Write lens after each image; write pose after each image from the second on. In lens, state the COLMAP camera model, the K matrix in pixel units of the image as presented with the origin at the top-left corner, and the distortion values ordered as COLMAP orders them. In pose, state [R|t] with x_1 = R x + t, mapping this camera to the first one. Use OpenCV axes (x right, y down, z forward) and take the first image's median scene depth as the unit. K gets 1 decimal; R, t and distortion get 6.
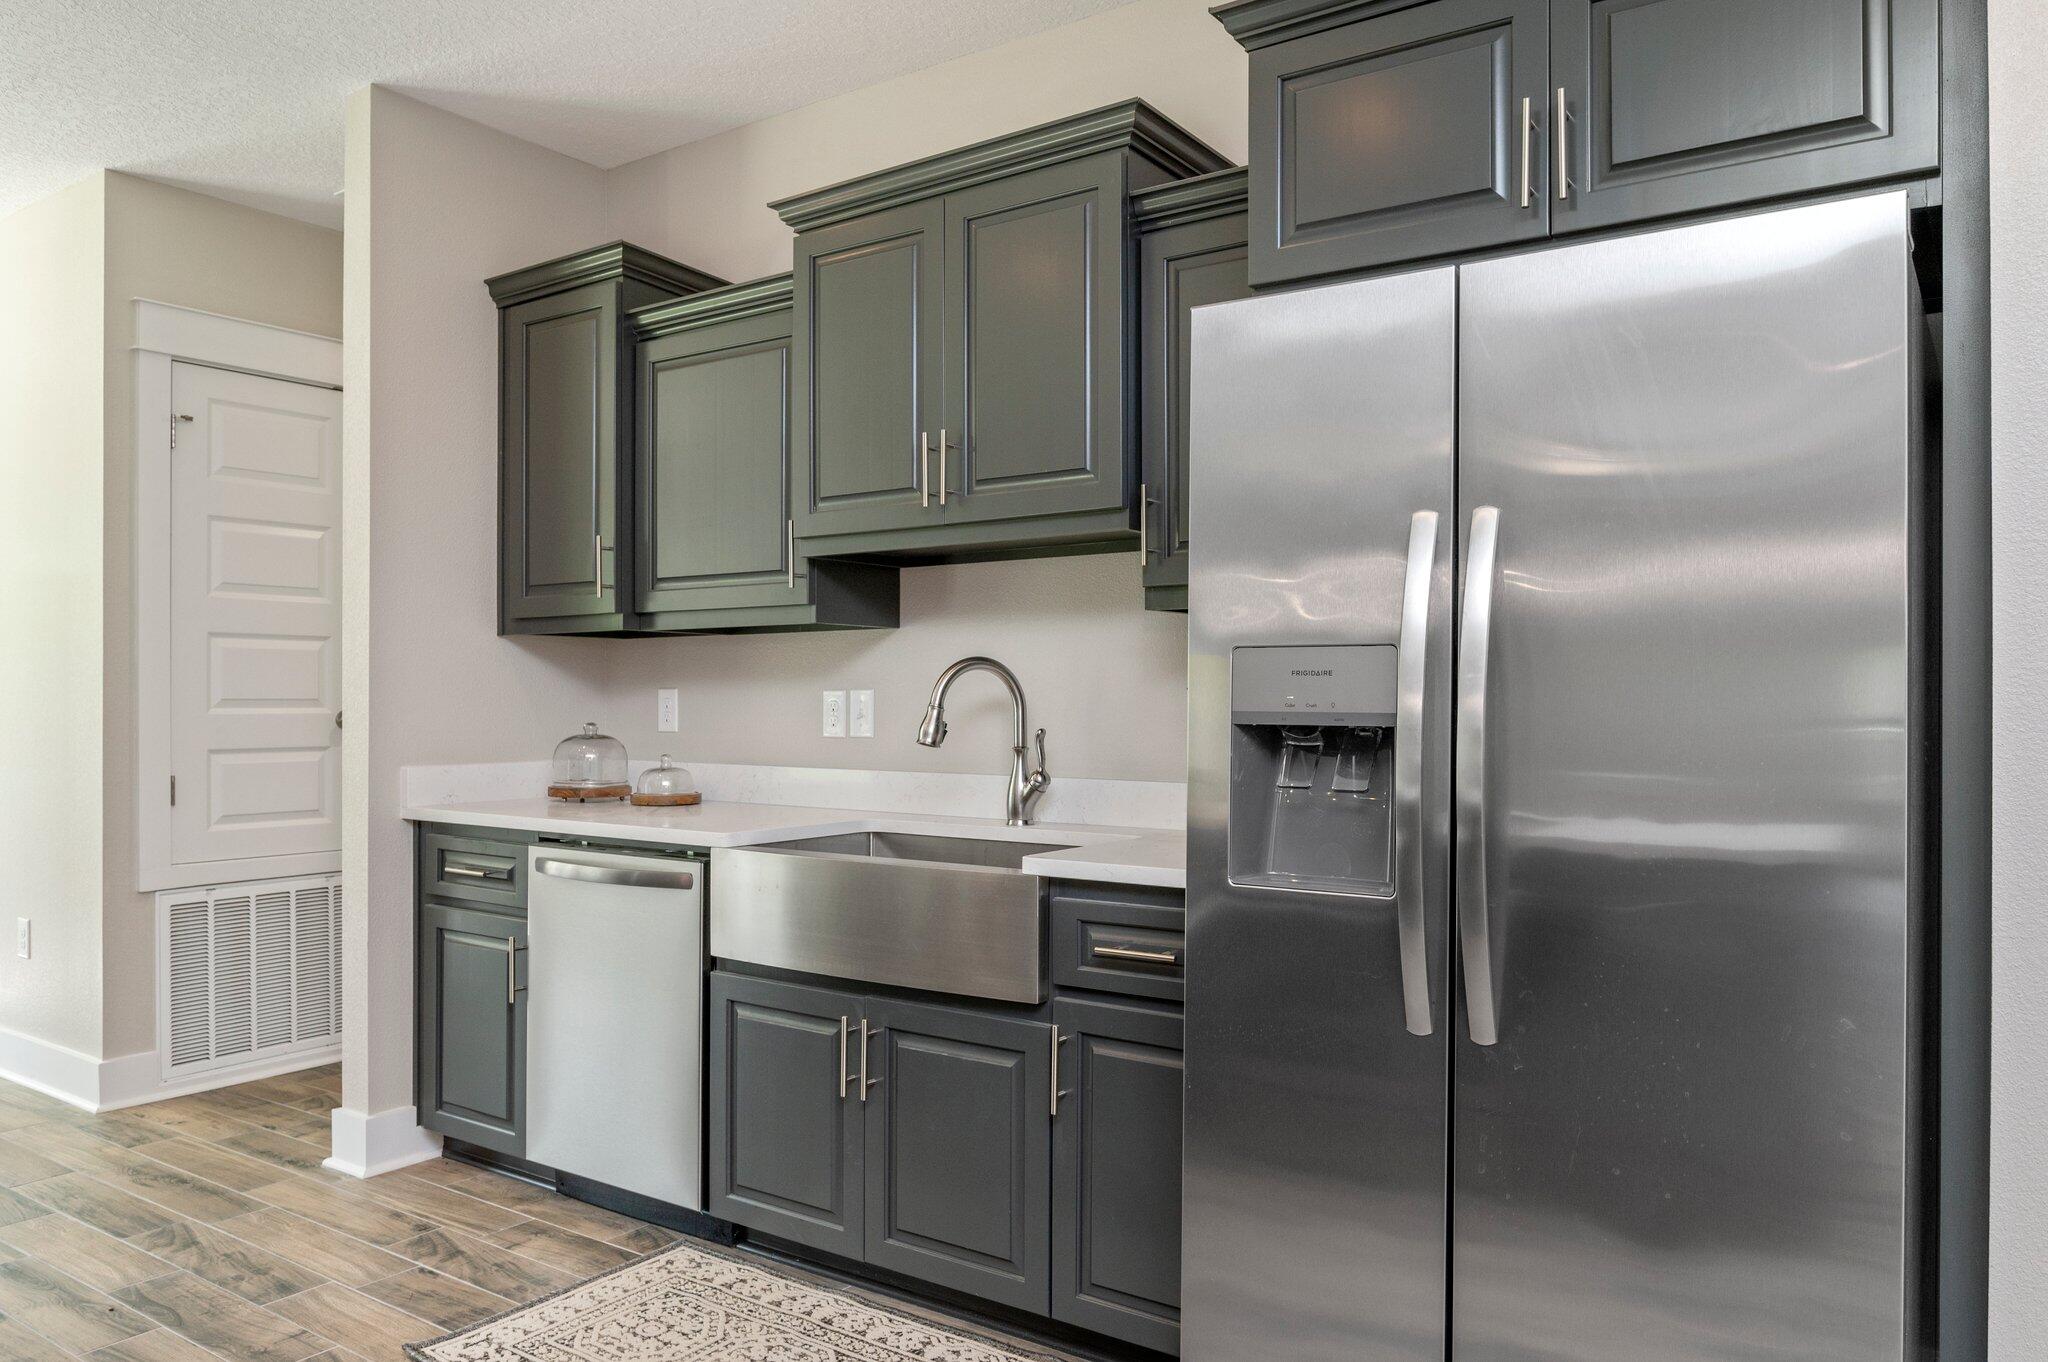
lens RADIAL K [[1391.1, 0, 985.4], [0, 1391.1, 693.9], [0, 0, 1]] dist [0.004411, -0.001936]
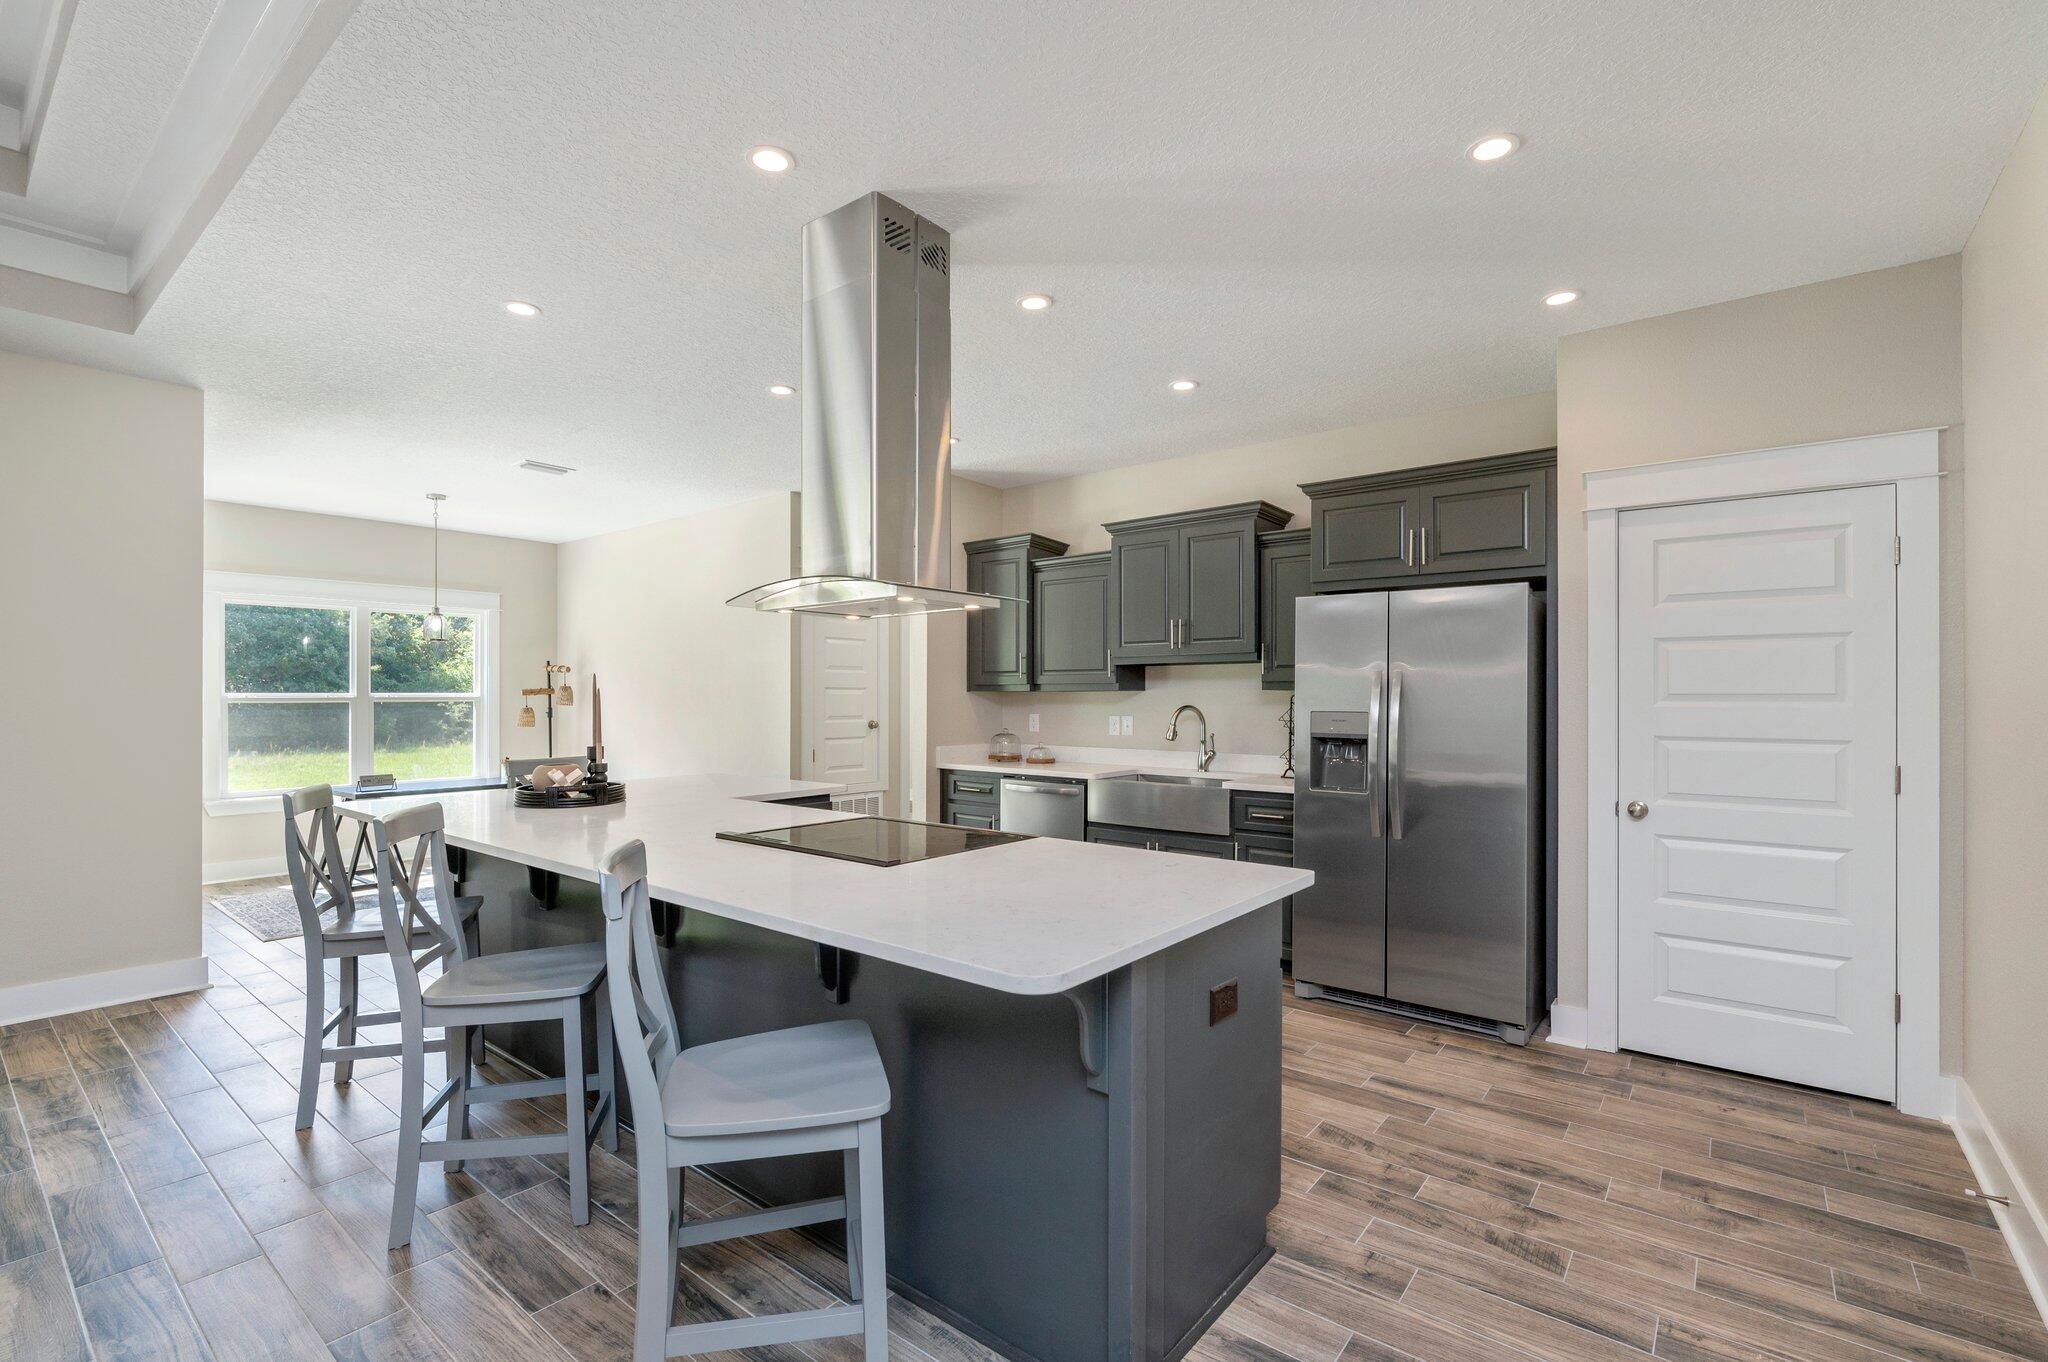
lens RADIAL K [[930.5, 0, 963.9], [0, 930.5, 690.0], [0, 0, 1]] dist [0.016565, -0.000156]
pose [[0.996114, -0.001011, -0.088072, -0.254675], [0.000874, 0.999998, -0.001594, -0.050102], [0.088073, 0.001511, 0.996113, -0.702676]]
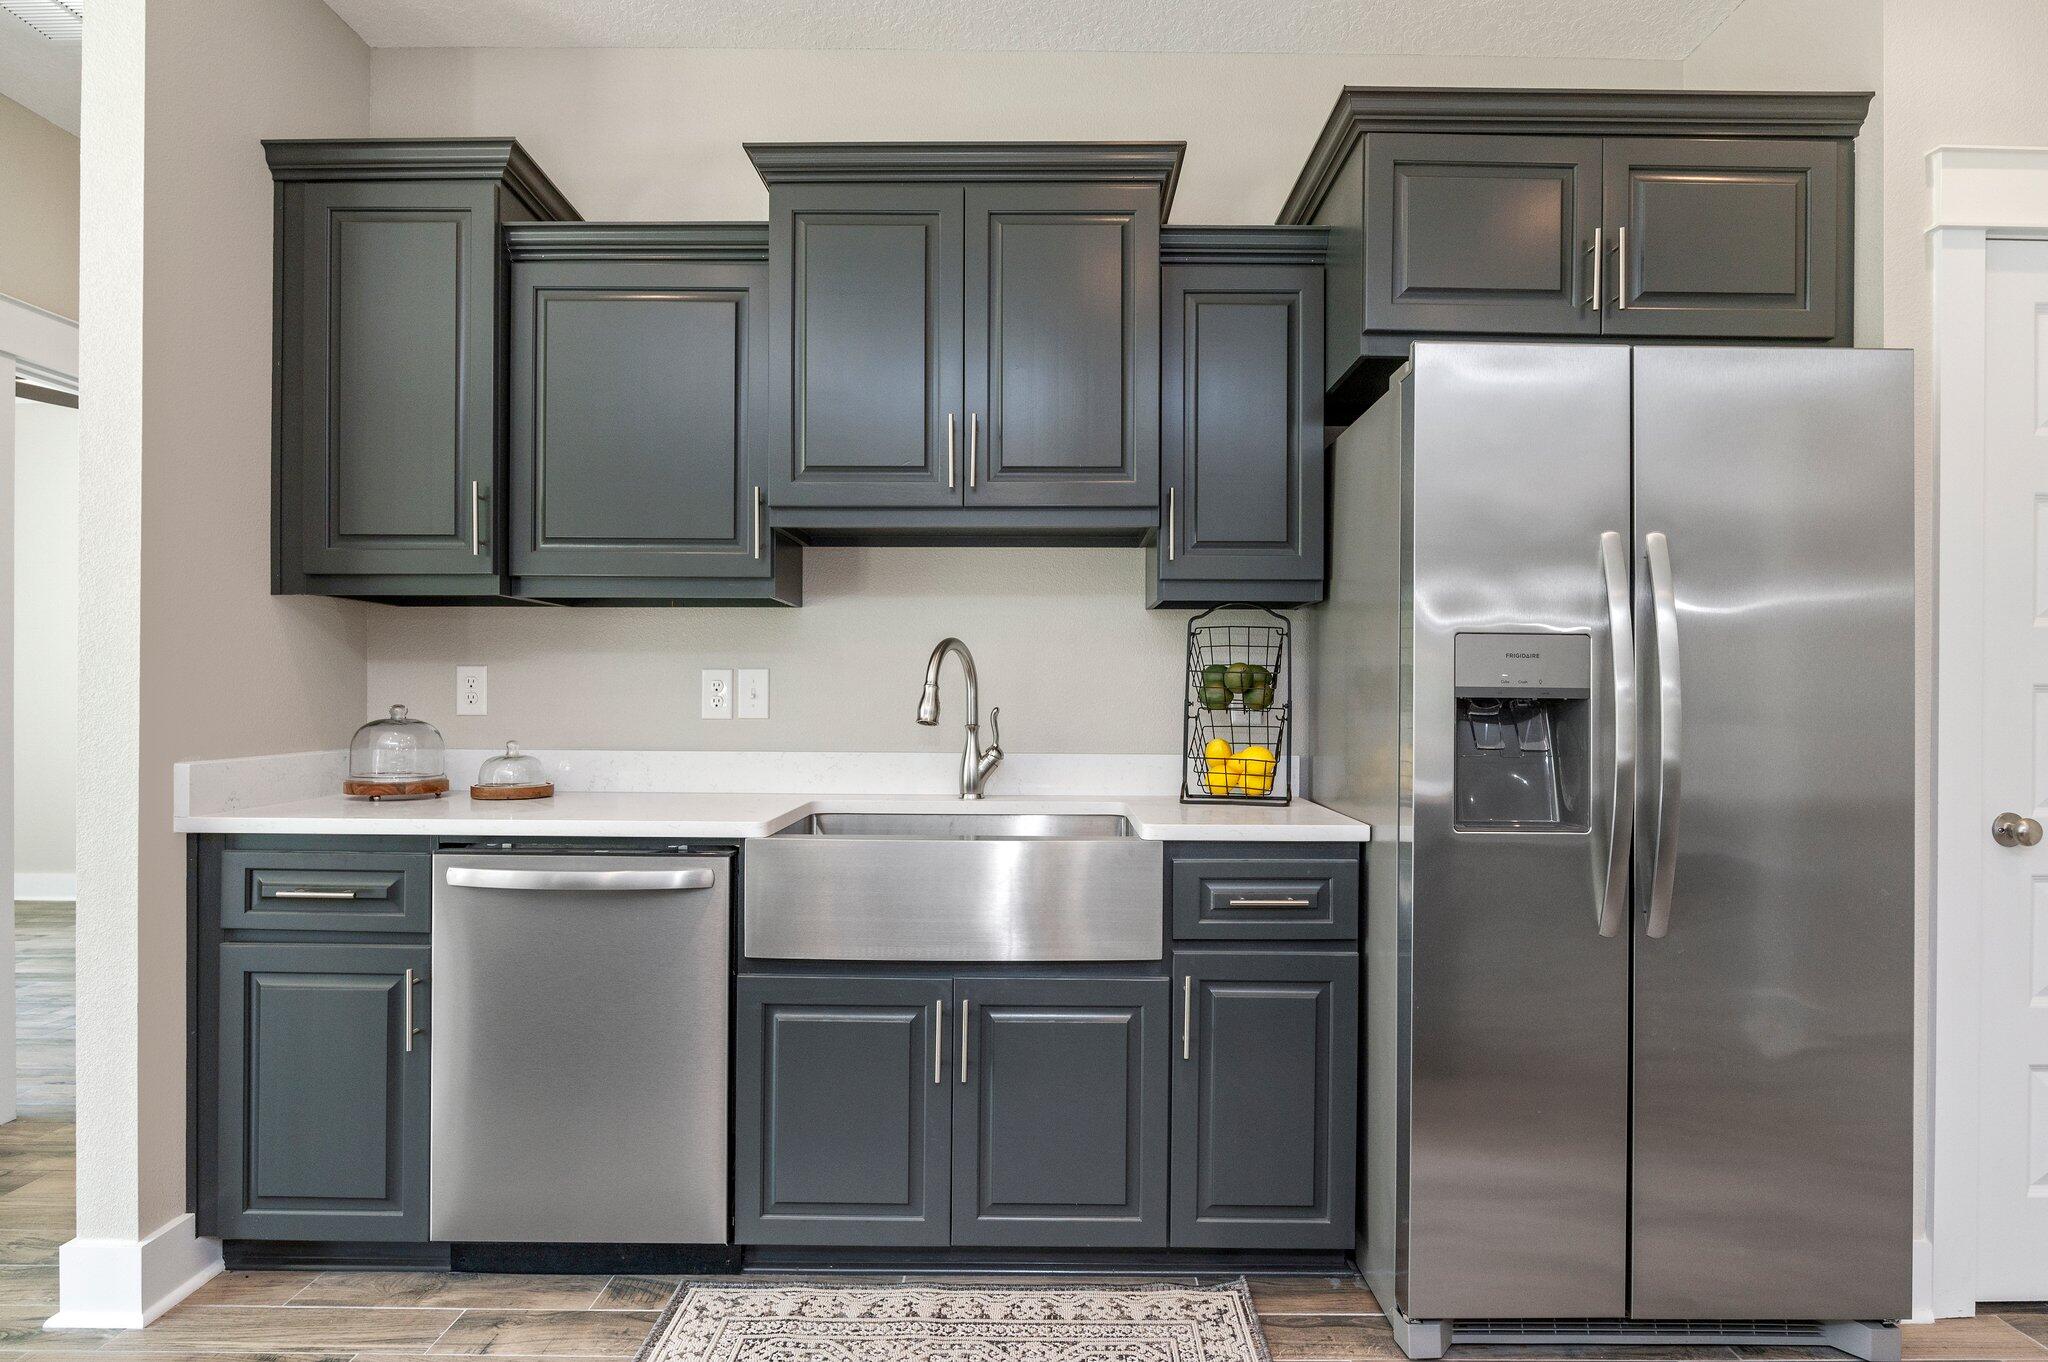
lens RADIAL K [[1136.7, 0, 1022.5], [0, 1136.7, 694.8], [0, 0, 1]] dist [-0.005176, -0.000234]
pose [[0.819774, 0.003108, 0.572678, -0.435622], [-0.006072, 0.999976, 0.003265, 0.012283], [-0.572655, -0.006154, 0.819774, 0.268765]]
